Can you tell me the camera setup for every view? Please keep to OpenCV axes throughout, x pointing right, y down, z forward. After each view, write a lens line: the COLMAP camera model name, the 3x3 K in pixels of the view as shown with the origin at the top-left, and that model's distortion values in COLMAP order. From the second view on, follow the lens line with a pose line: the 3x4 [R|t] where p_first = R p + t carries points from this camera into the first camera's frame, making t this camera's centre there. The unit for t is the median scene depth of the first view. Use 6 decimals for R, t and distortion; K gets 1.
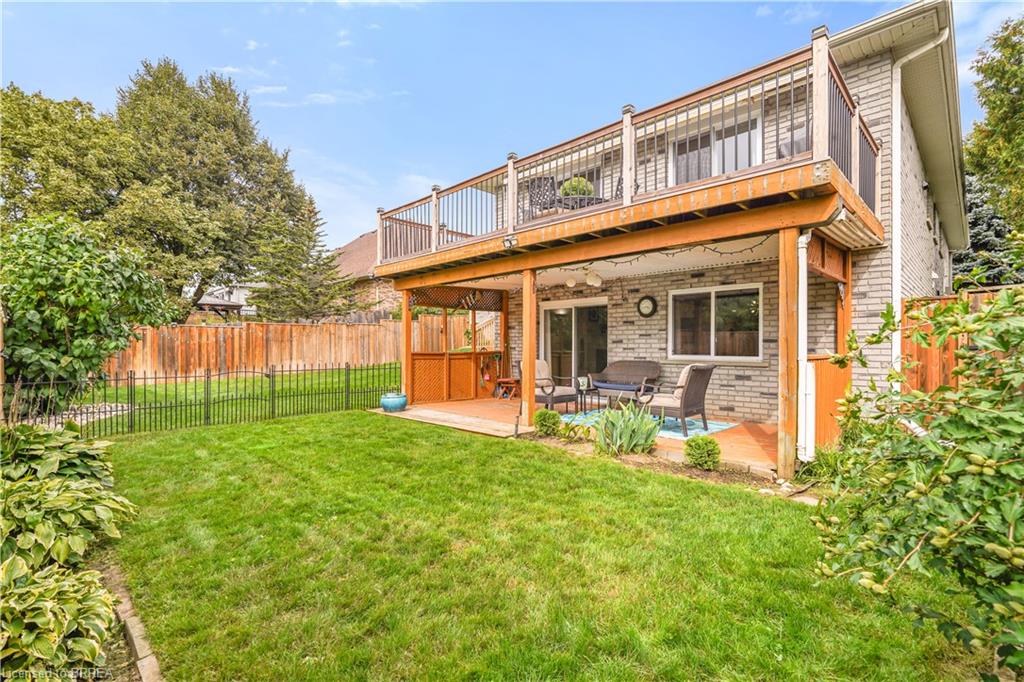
lens RADIAL K [[469.0, 0, 512.4], [0, 469.0, 343.9], [0, 0, 1]] dist [0.000518, 0.000117]
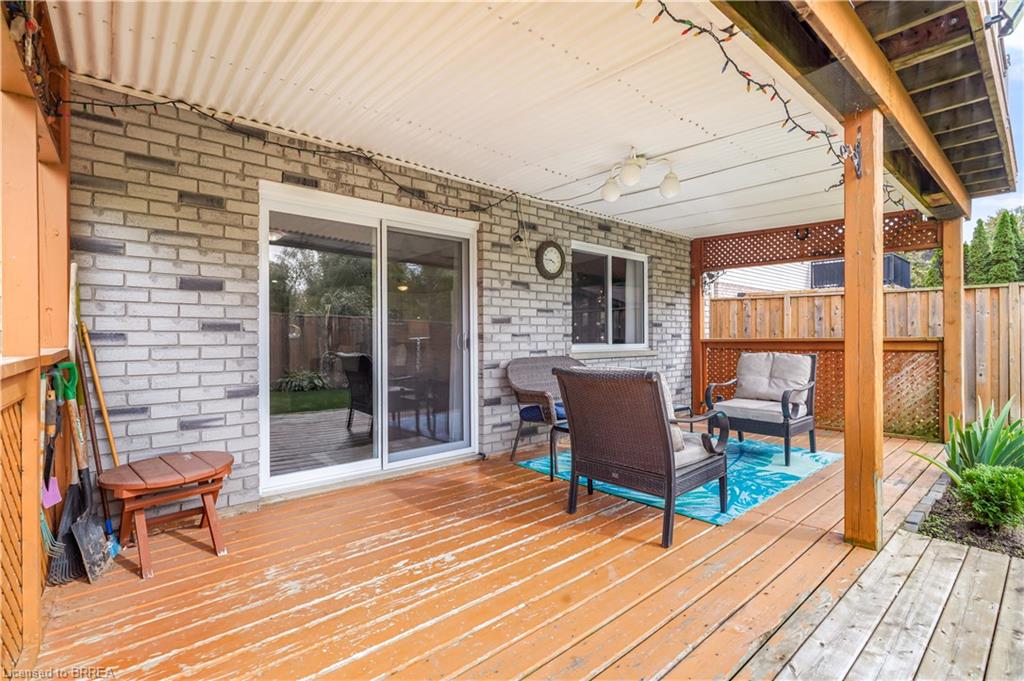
lens RADIAL K [[469.0, 0, 512.8], [0, 469.0, 337.3], [0, 0, 1]] dist [0.000518, 0.000117]
pose [[0.078043, -0.002476, 0.996947, -0.271827], [-0.001857, 0.999995, 0.002629, 0.011482], [-0.996948, -0.002057, 0.078038, 0.974614]]
